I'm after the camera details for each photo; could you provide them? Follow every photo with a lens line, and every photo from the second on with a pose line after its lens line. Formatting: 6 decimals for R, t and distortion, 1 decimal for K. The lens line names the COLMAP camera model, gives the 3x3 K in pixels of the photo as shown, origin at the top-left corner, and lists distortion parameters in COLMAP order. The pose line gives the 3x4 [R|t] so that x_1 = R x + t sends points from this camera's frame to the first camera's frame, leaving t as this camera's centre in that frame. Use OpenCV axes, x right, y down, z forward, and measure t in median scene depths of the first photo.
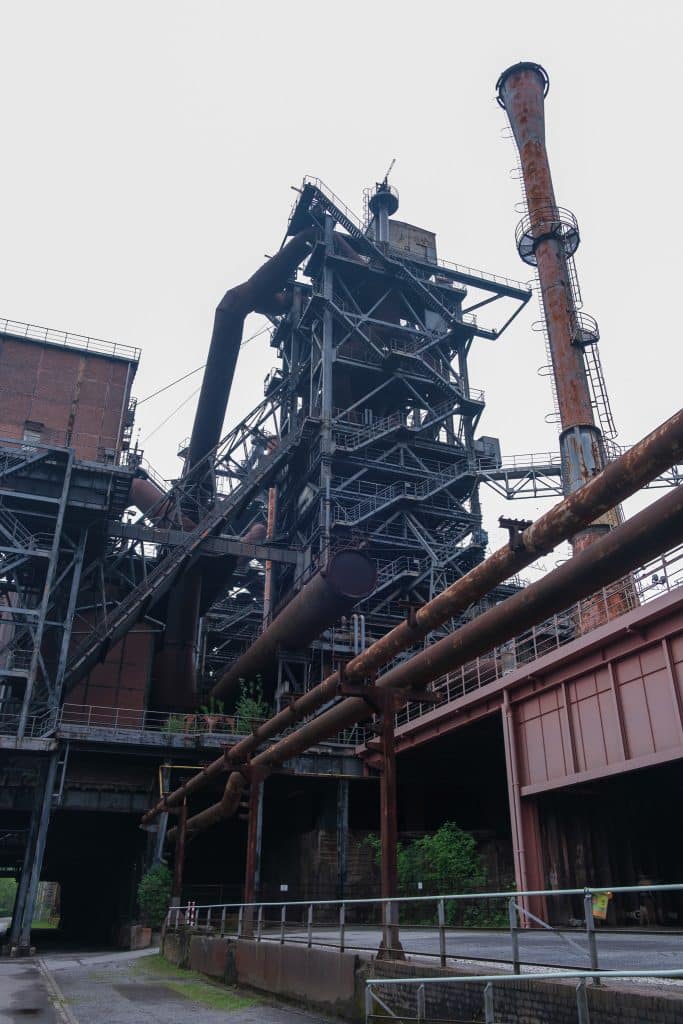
lens RADIAL K [[815.0, 0, 339.8], [0, 815.0, 515.4], [0, 0, 1]] dist [0.002779, -0.000458]
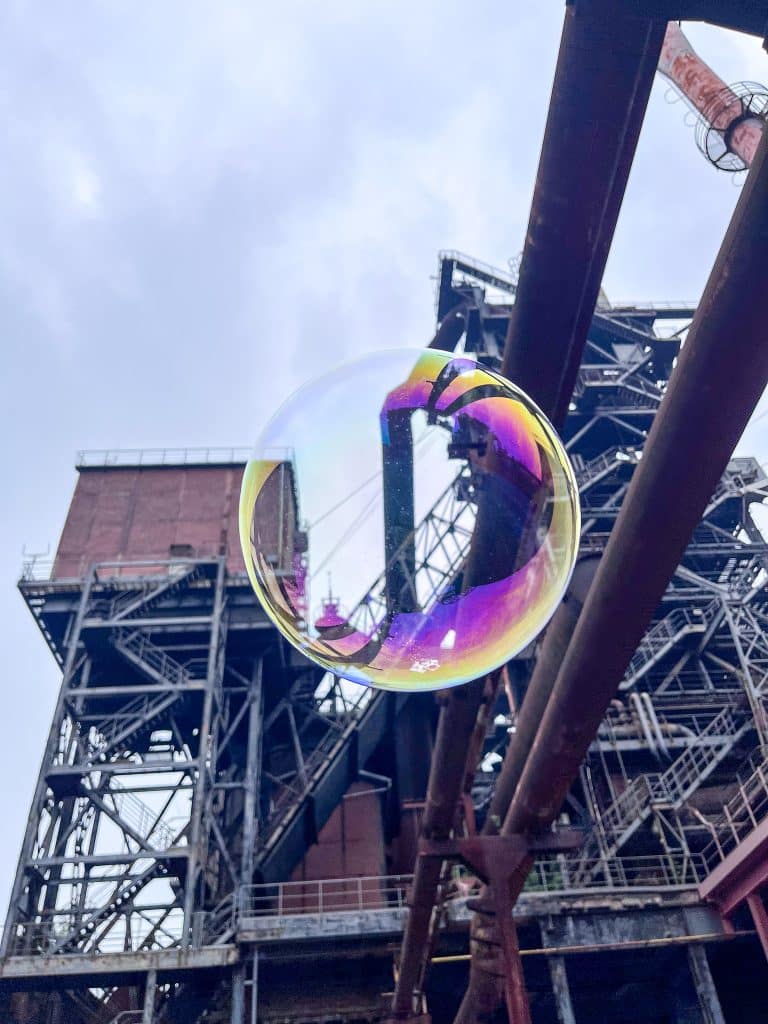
lens RADIAL K [[790.5, 0, 389.9], [0, 790.5, 507.0], [0, 0, 1]] dist [0.013704, -0.024474]
pose [[0.948124, -0.264444, -0.176437, -0.018038], [0.208592, 0.936328, -0.282453, 0.122738], [0.239896, 0.230997, 0.942916, 0.280126]]
